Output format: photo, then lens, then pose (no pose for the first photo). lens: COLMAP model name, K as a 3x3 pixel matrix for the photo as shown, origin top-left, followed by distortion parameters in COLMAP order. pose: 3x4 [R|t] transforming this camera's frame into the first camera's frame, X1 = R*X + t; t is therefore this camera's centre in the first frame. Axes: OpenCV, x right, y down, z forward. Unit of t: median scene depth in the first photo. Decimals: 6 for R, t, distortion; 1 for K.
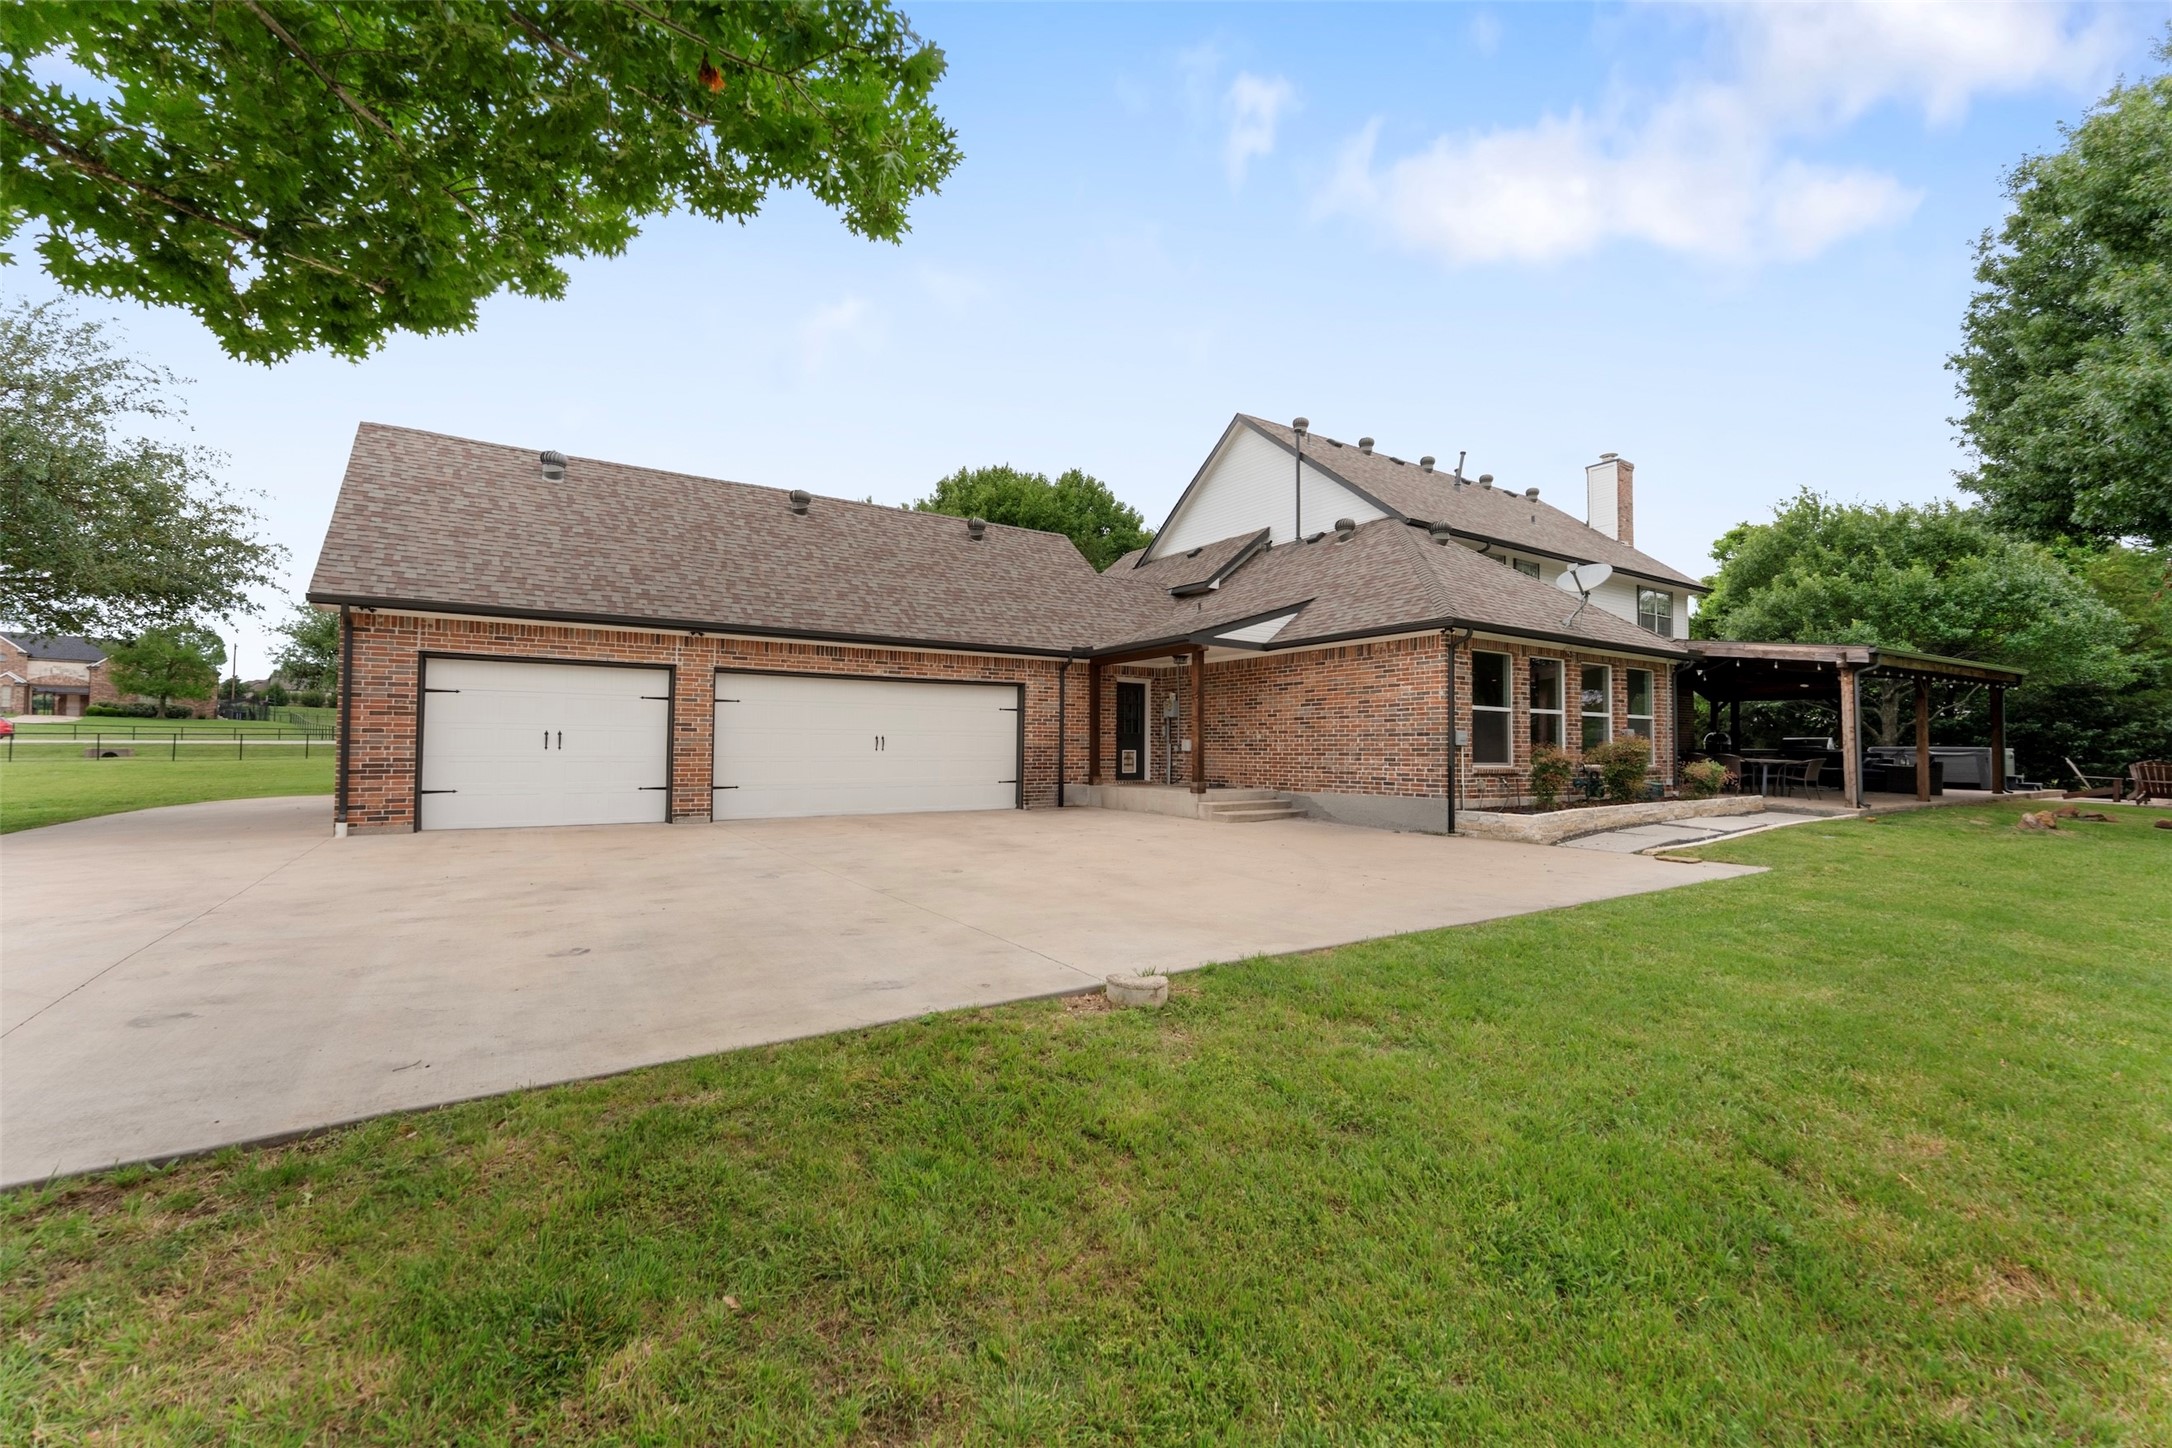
lens RADIAL K [[874.8, 0, 1086.0], [0, 874.8, 724.0], [0, 0, 1]] dist [-0.002077, -0.000330]
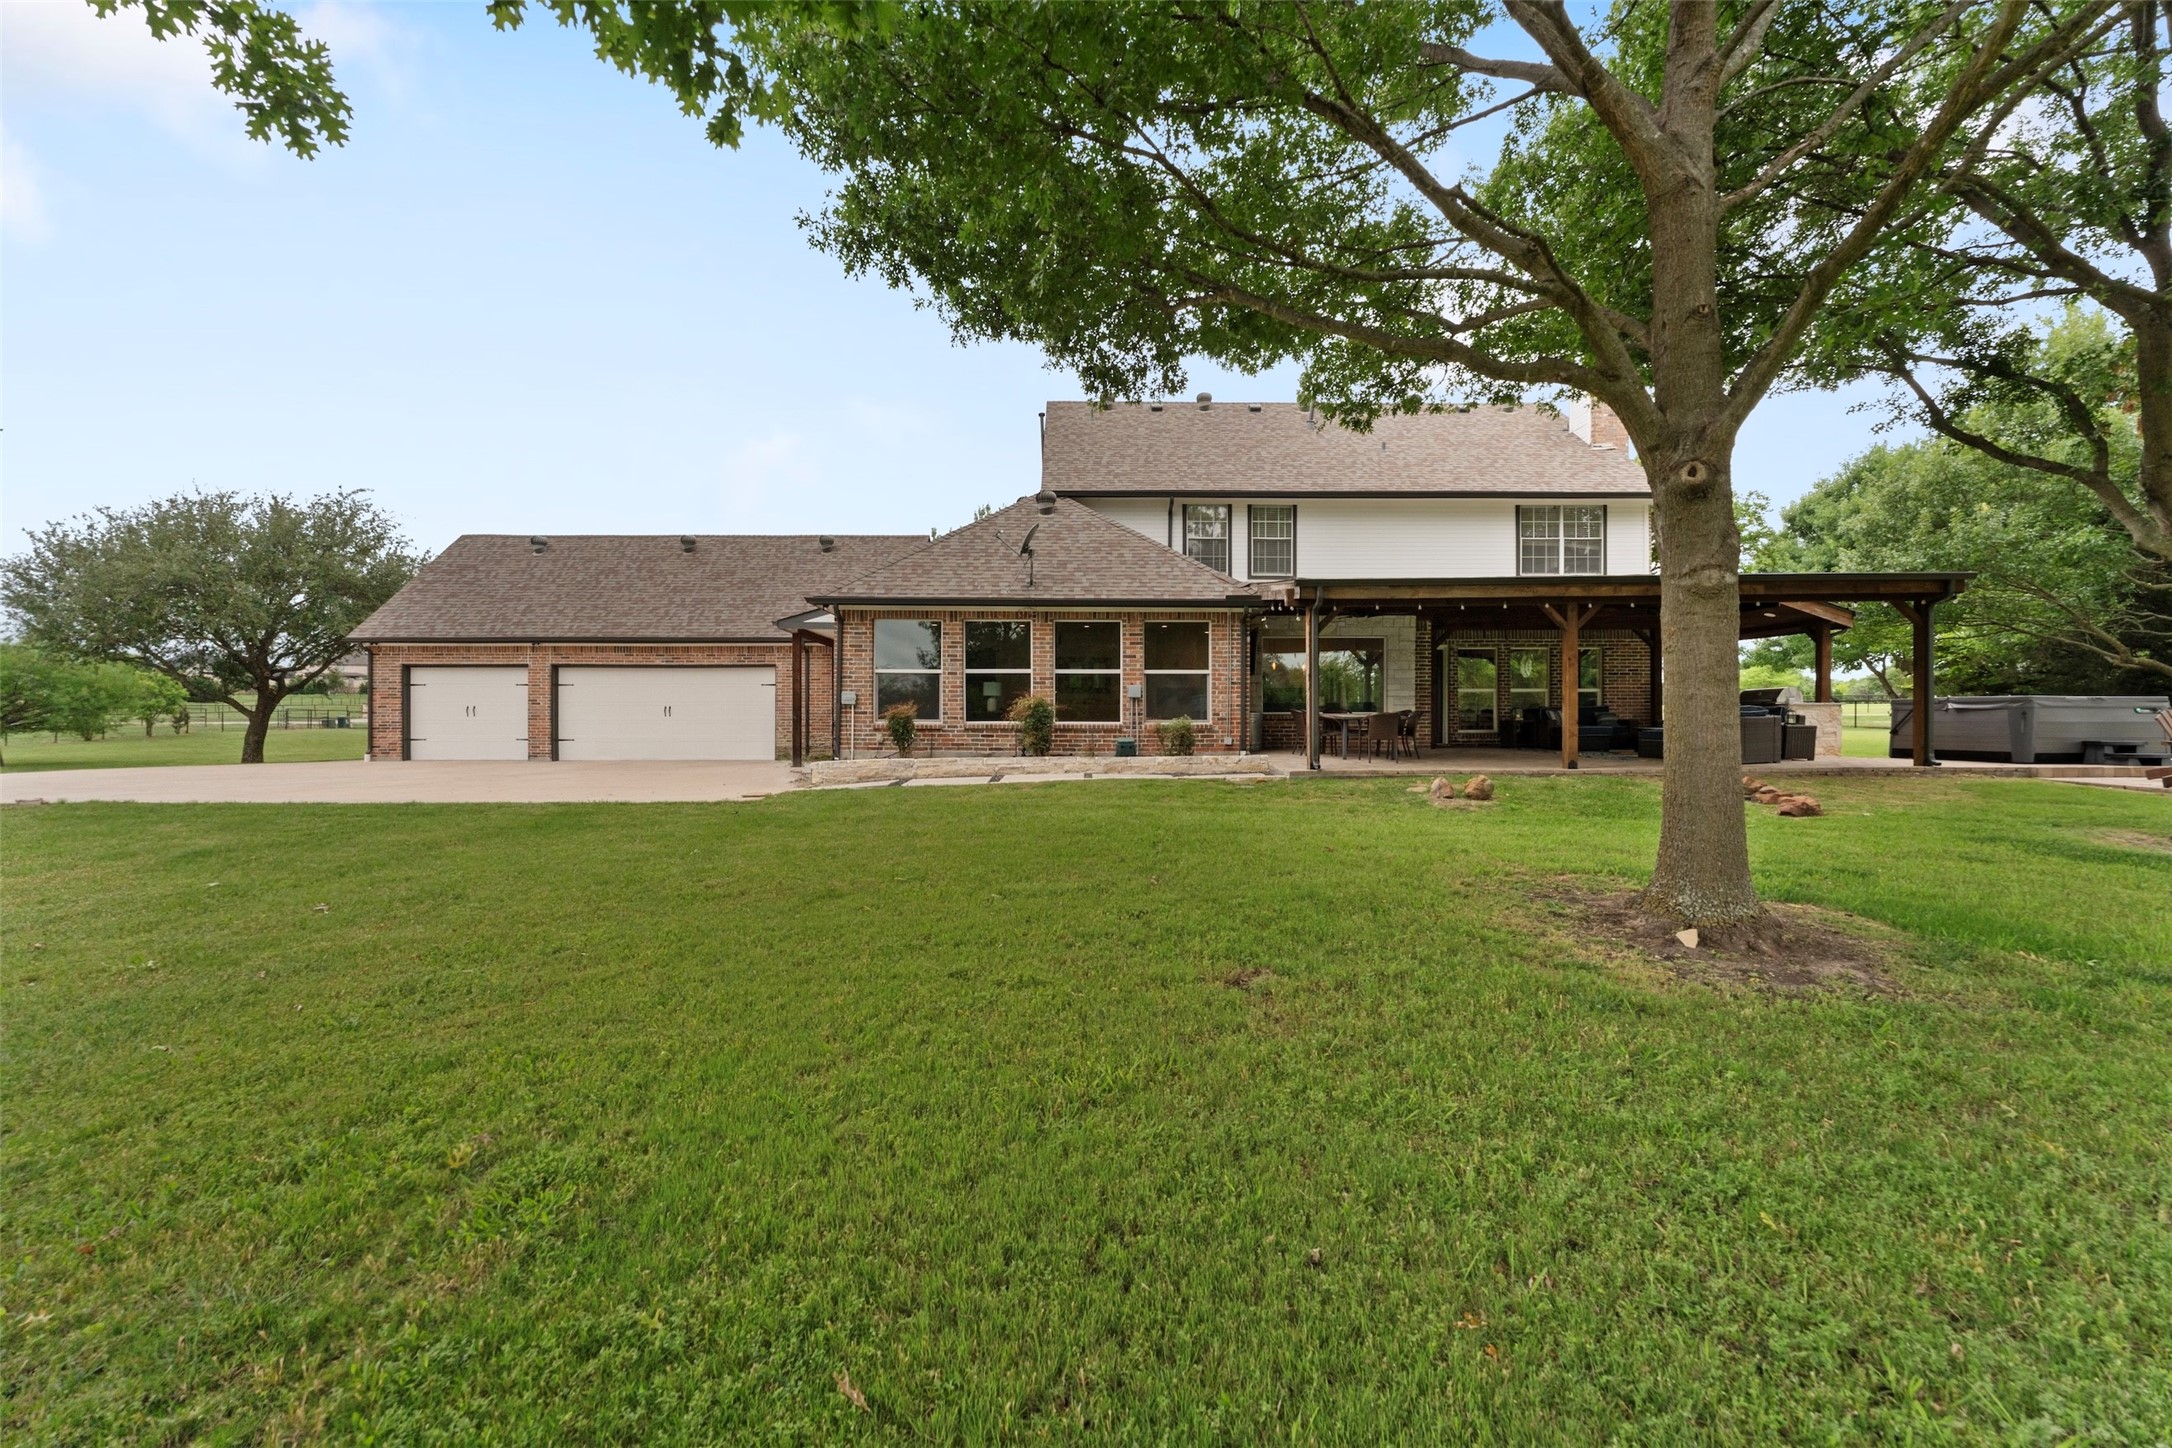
lens RADIAL K [[895.7, 0, 1086.0], [0, 895.7, 724.0], [0, 0, 1]] dist [0.000990, 0.000054]
pose [[0.846734, -0.005865, -0.531985, 1.206583], [0.022027, 0.999468, 0.024041, 0.024734], [0.531561, -0.032074, 0.846413, 0.117766]]
